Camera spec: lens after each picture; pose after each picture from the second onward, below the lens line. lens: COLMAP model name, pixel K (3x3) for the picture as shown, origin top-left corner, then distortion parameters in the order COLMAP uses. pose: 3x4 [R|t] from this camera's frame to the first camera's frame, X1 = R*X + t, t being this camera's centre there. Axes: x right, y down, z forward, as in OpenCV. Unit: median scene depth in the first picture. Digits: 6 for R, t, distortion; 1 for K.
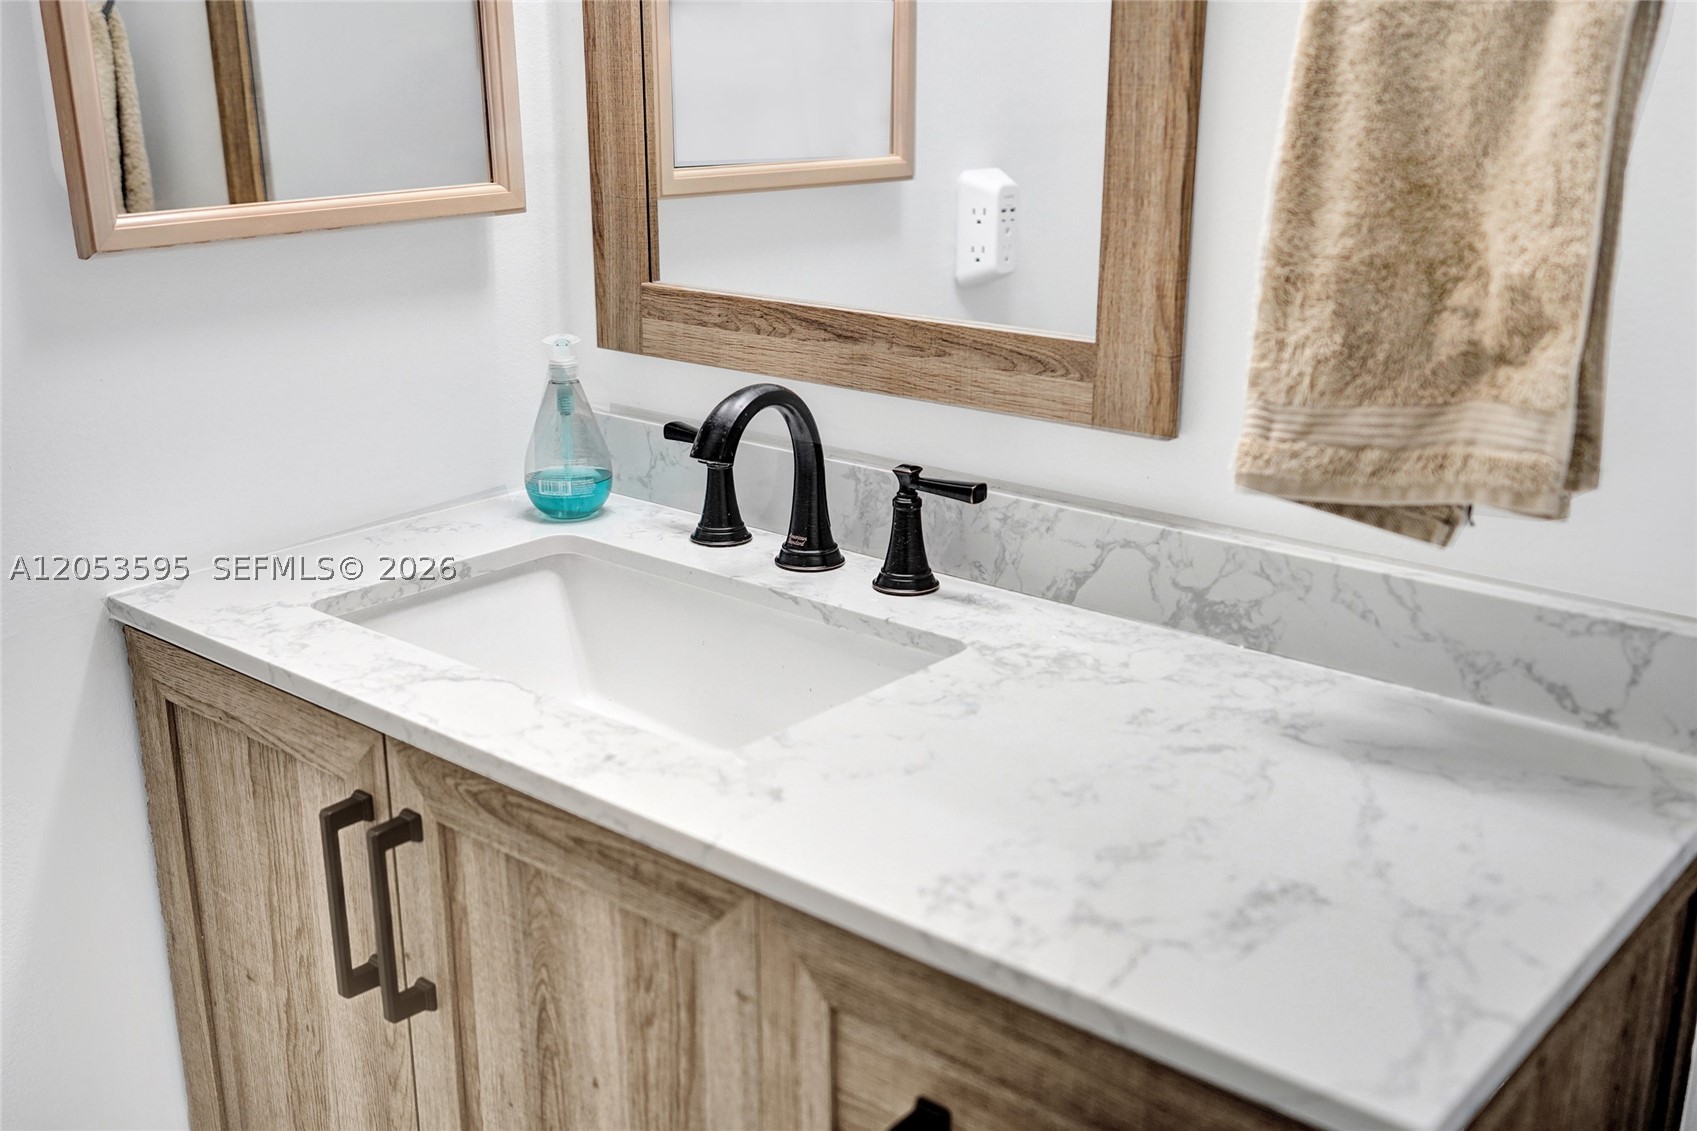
lens RADIAL K [[1645.0, 0, 848.5], [0, 1645.0, 565.5], [0, 0, 1]] dist [0.011006, 0.004900]
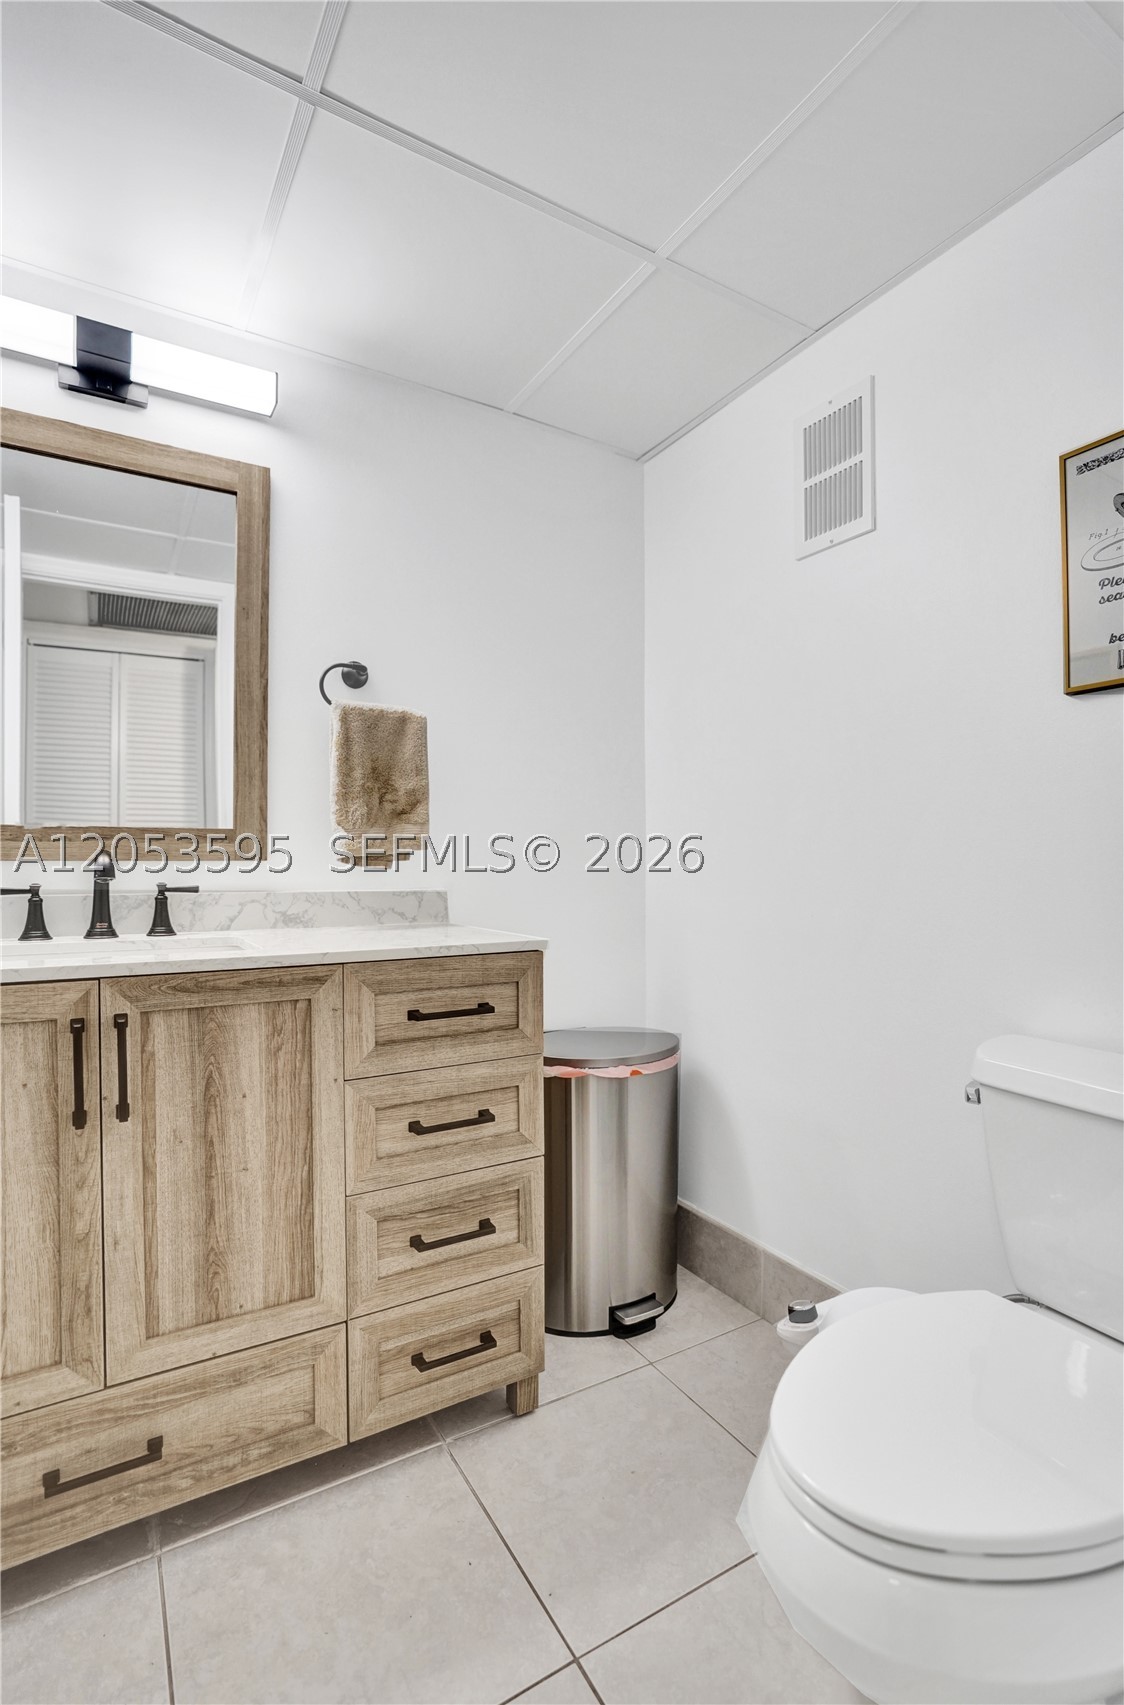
lens RADIAL K [[797.7, 0, 562.0], [0, 797.7, 852.5], [0, 0, 1]] dist [-0.039657, 0.000271]
pose [[0.332309, 0.004434, 0.943160, -1.083952], [0.272904, 0.956762, -0.100651, 0.219402], [-0.902826, 0.290839, 0.316730, 0.123664]]
